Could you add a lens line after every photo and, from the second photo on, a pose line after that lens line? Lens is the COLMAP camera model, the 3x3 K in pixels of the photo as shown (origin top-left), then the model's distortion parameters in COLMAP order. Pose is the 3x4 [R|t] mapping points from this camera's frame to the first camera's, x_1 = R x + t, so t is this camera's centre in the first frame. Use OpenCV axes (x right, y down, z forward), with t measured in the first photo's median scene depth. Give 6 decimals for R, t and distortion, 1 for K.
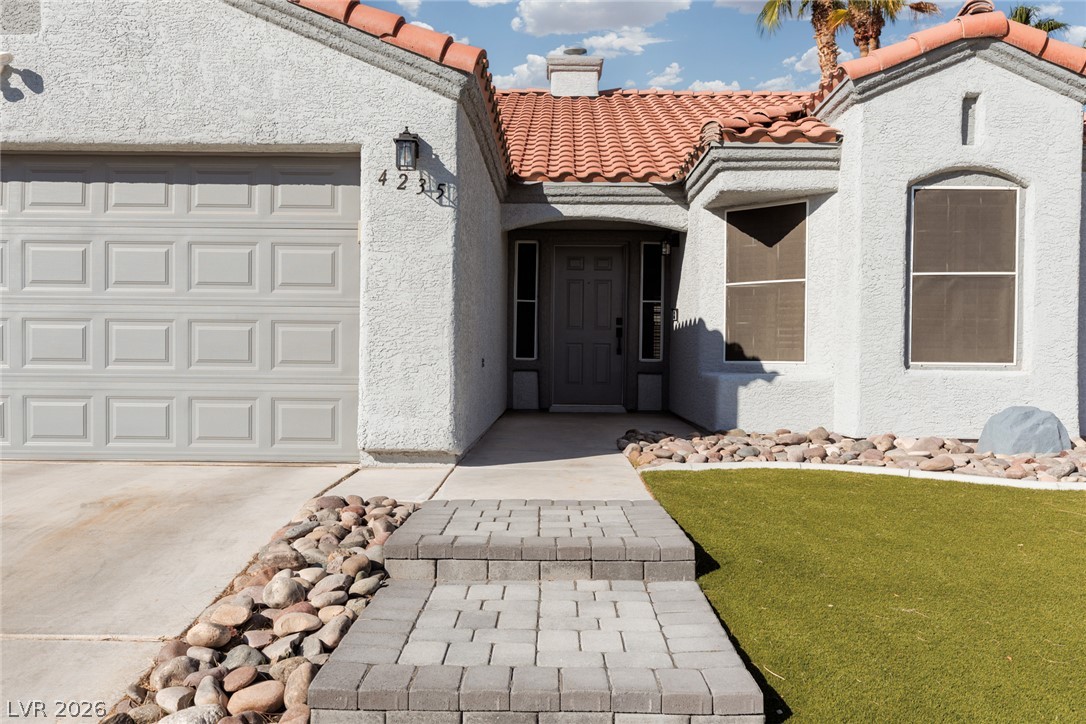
lens RADIAL K [[916.4, 0, 543.0], [0, 916.4, 362.0], [0, 0, 1]] dist [0.003928, 0.001481]
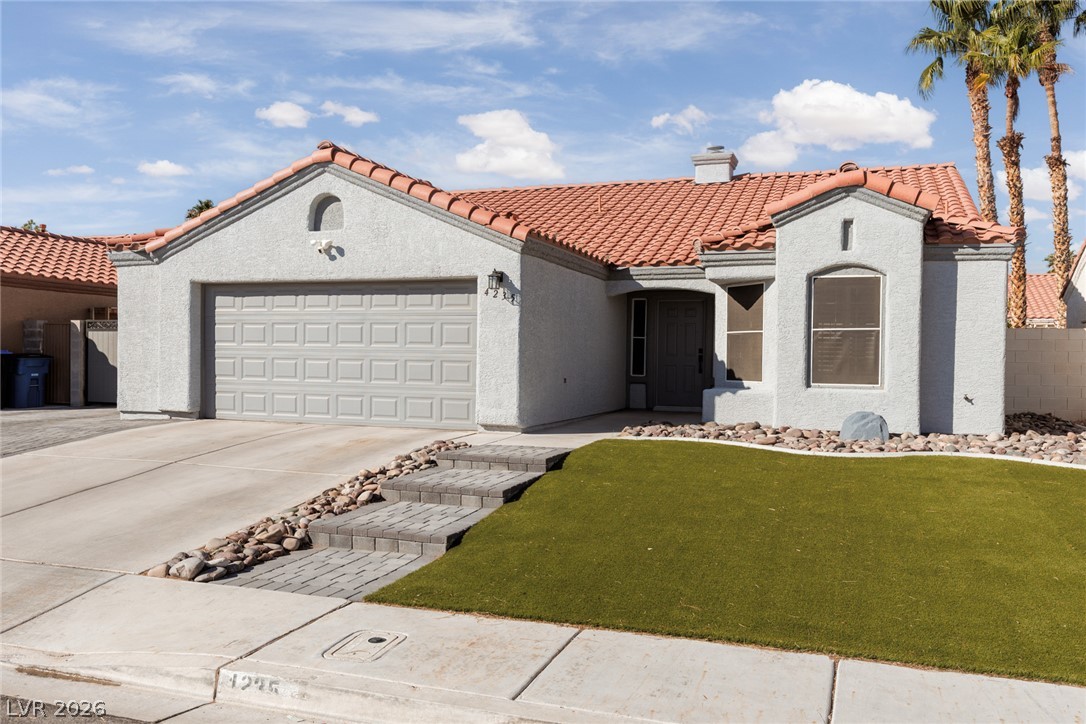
lens RADIAL K [[857.7, 0, 543.0], [0, 857.7, 362.0], [0, 0, 1]] dist [0.003172, 0.000596]
pose [[0.943821, 0.005011, -0.330419, 0.460935], [-0.006653, 0.999971, -0.003837, -0.029484], [0.330390, 0.005820, 0.943826, -0.614376]]
